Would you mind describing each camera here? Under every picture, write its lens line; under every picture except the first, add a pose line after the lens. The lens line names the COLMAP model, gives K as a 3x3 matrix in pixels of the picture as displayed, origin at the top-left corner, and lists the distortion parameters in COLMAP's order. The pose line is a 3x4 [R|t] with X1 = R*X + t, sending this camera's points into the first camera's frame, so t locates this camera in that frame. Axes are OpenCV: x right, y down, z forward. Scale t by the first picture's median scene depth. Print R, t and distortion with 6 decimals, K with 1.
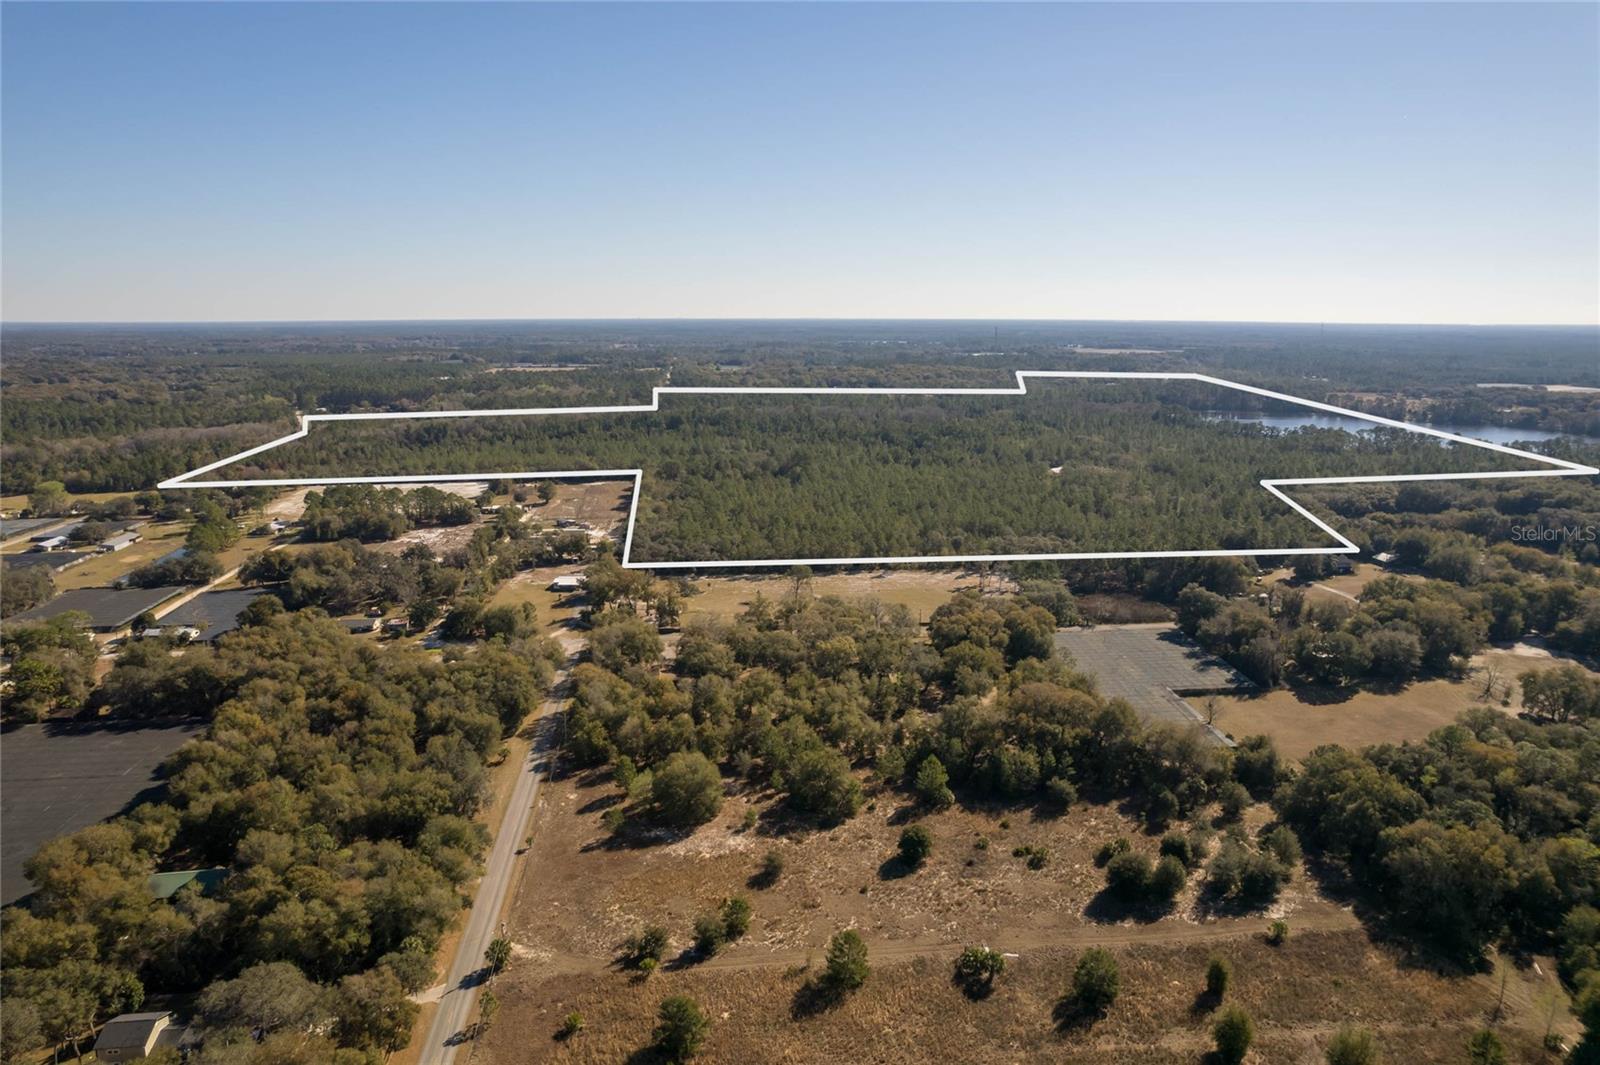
lens RADIAL K [[1024.2, 0, 800.9], [0, 1024.2, 533.0], [0, 0, 1]] dist [-0.052045, 0.040019]
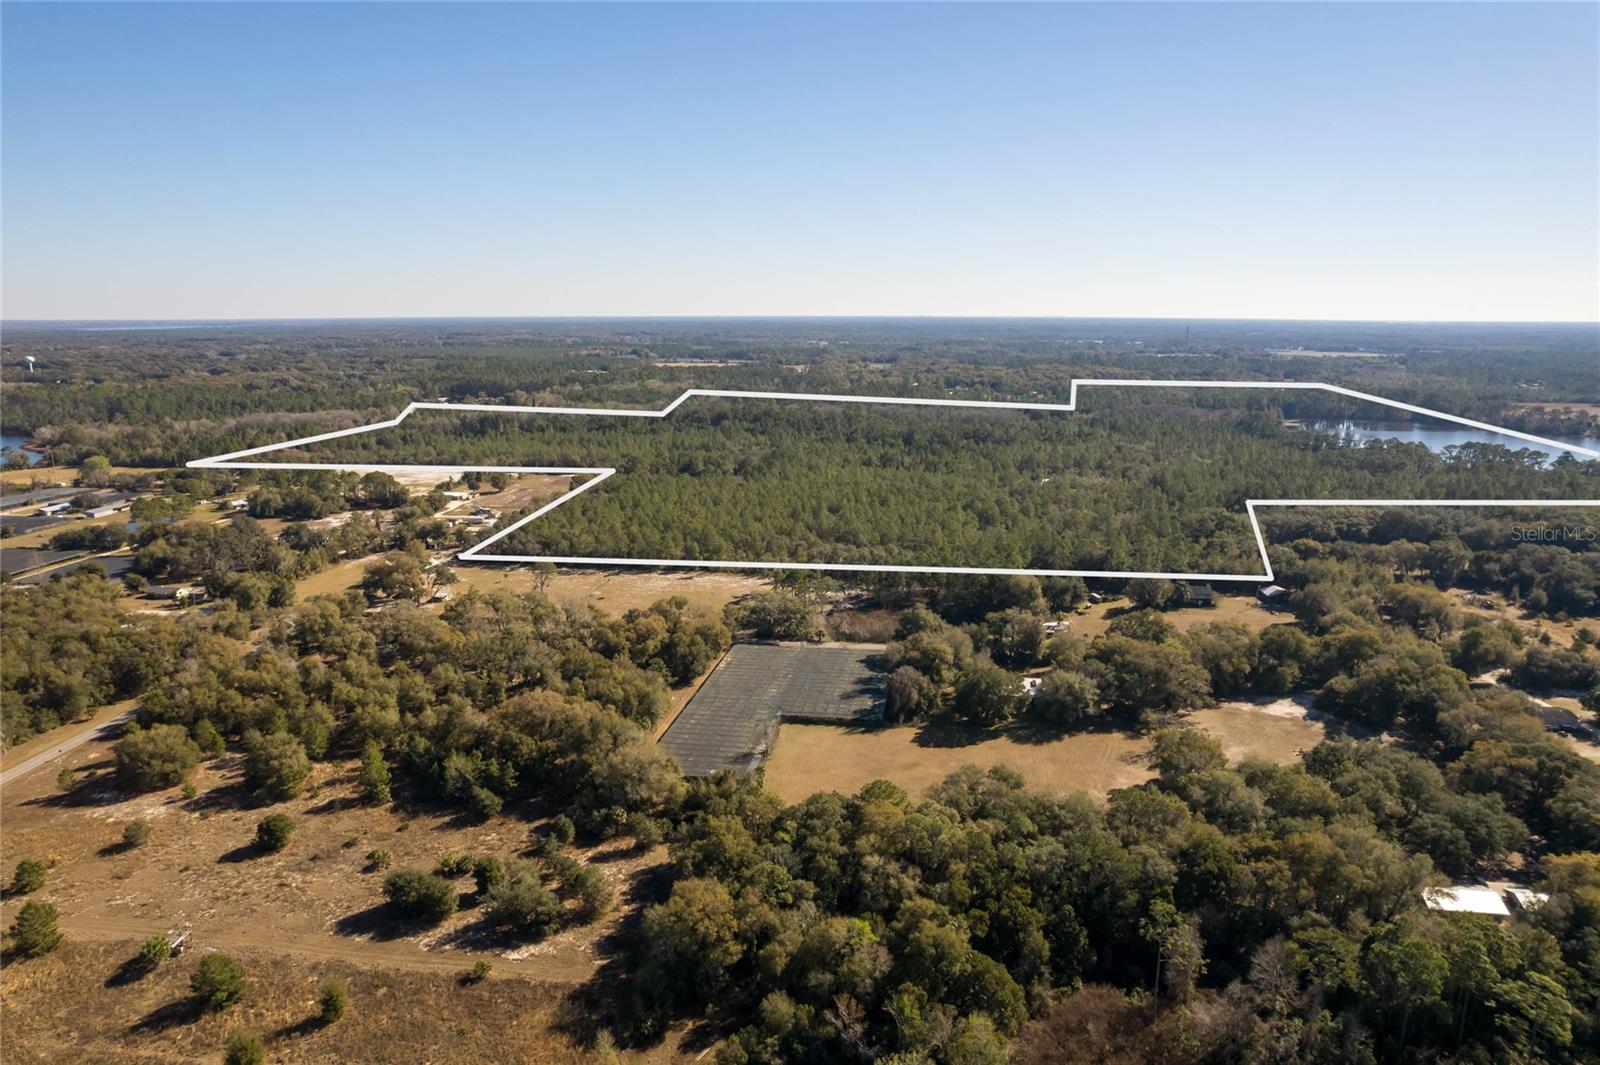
lens RADIAL K [[1024.2, 0, 800.6], [0, 1024.2, 532.0], [0, 0, 1]] dist [-0.052045, 0.040019]
pose [[0.971878, 0.048461, -0.230444, 0.398365], [-0.048344, 0.998812, 0.006160, -0.012795], [0.230468, 0.005154, 0.973066, 0.065145]]
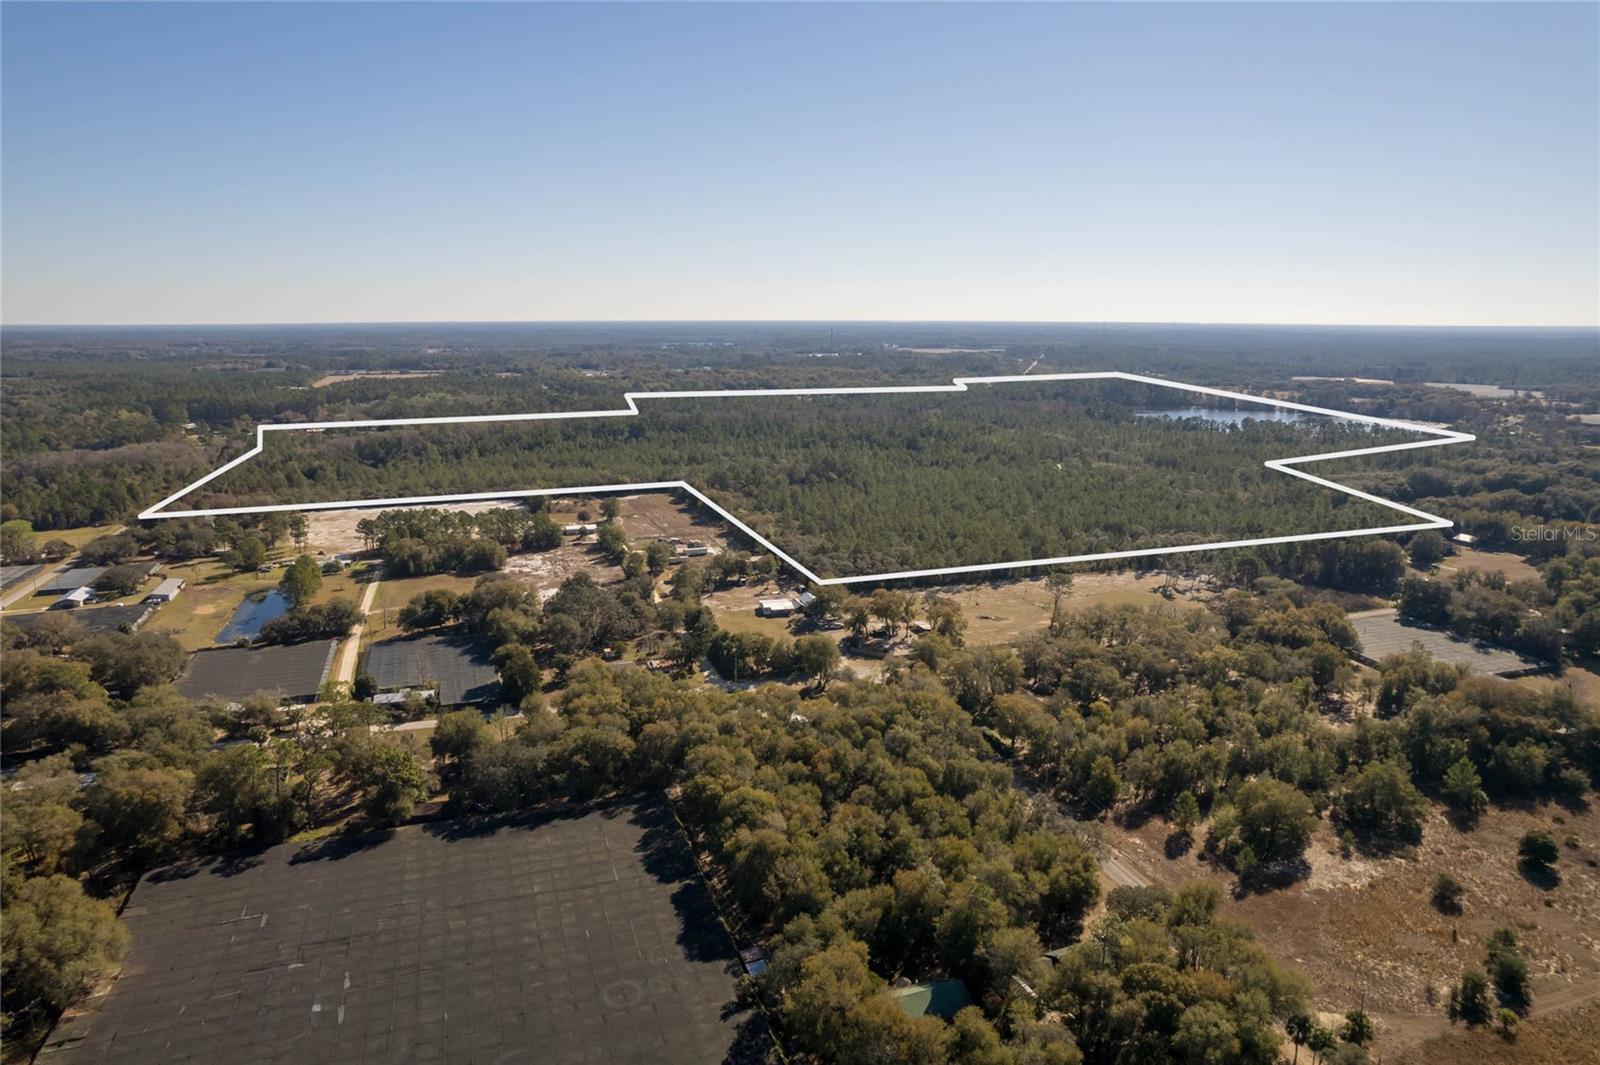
lens RADIAL K [[1024.2, 0, 797.5], [0, 1024.2, 530.0], [0, 0, 1]] dist [-0.052045, 0.040019]
pose [[0.977404, -0.044825, 0.206573, -0.367265], [0.045786, 0.998951, 0.000130, -0.017944], [-0.206362, 0.009331, 0.978431, 0.089148]]
